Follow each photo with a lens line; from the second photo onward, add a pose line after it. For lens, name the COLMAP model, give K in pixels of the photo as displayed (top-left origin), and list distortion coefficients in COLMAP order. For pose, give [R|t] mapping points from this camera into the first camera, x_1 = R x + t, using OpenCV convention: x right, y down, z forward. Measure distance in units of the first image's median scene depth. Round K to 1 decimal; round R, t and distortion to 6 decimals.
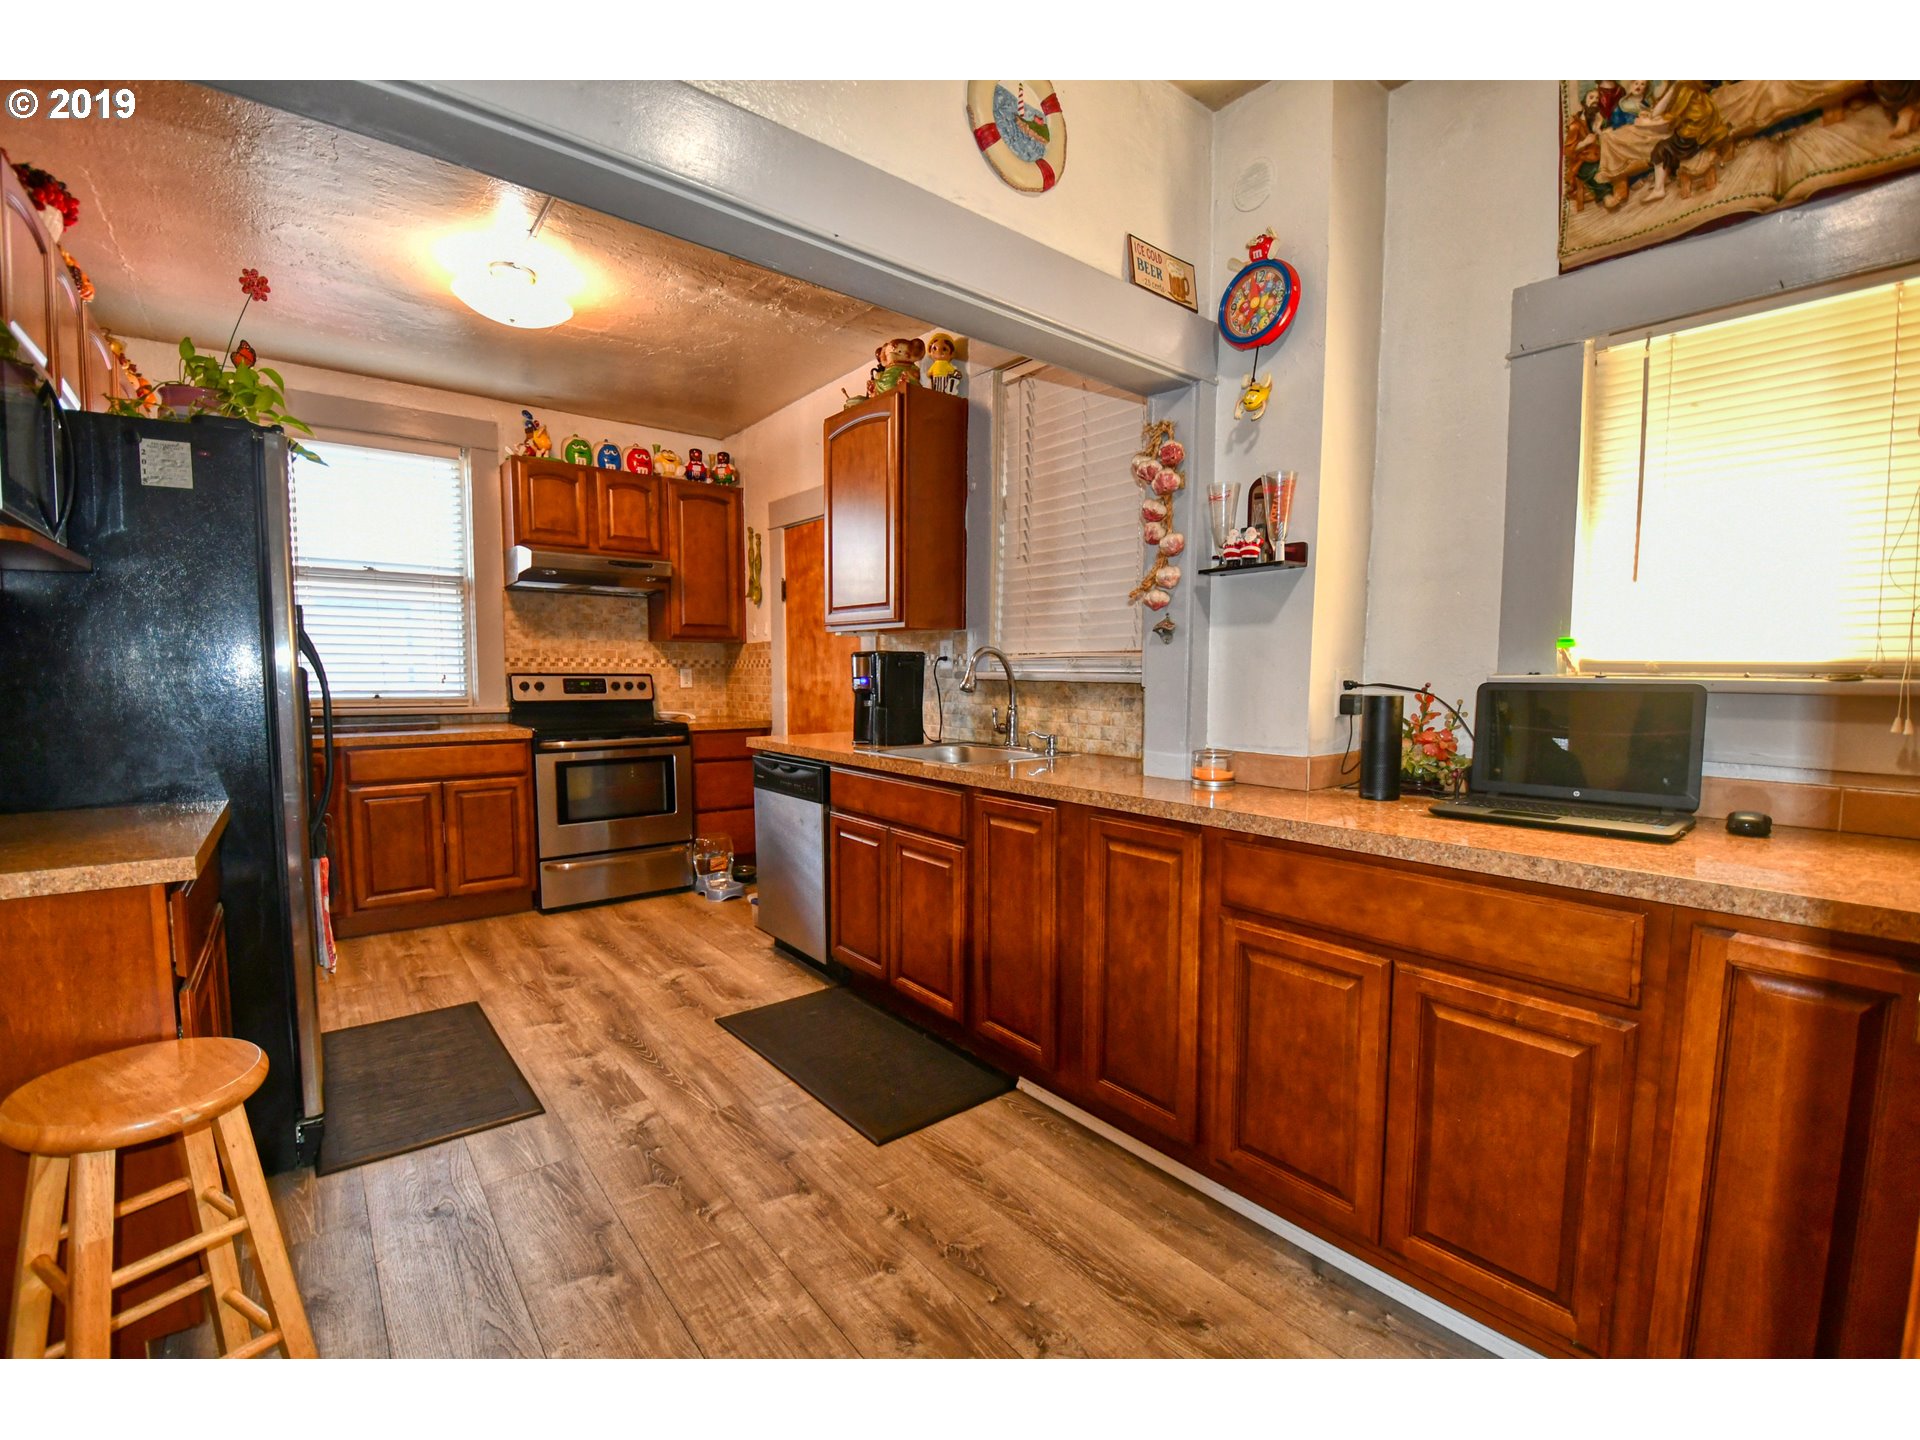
lens RADIAL K [[838.1, 0, 956.6], [0, 838.1, 726.7], [0, 0, 1]] dist [0.008270, -0.017089]
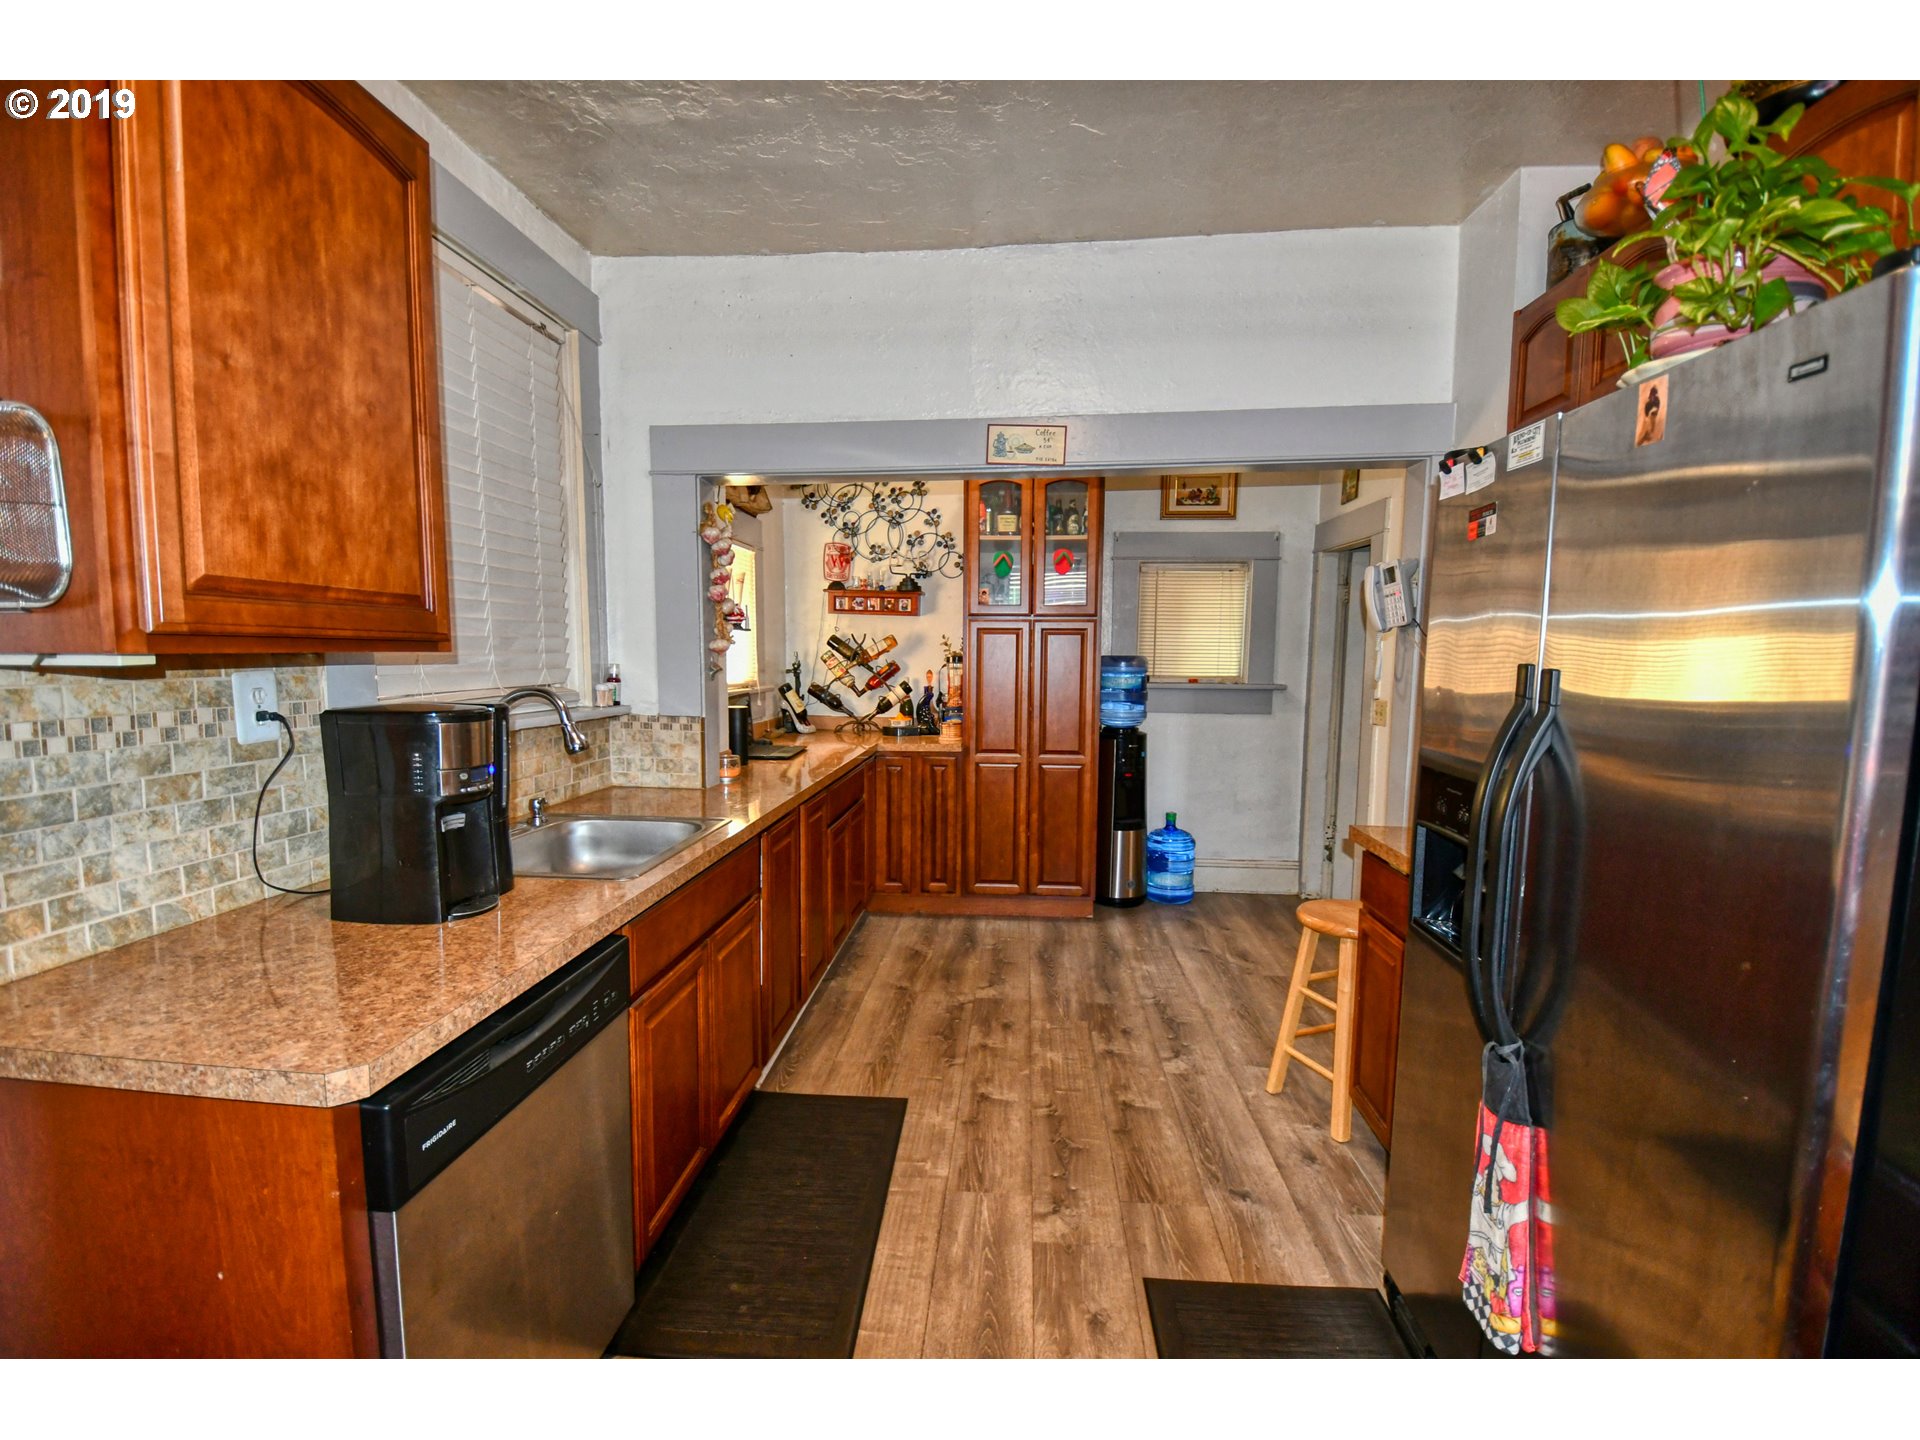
lens RADIAL K [[838.1, 0, 959.4], [0, 838.1, 733.6], [0, 0, 1]] dist [0.008270, -0.017089]
pose [[-0.733628, -0.078419, 0.675012, -0.607039], [0.030470, 0.988524, 0.147957, -0.132866], [-0.678868, 0.129113, -0.722819, 1.149050]]
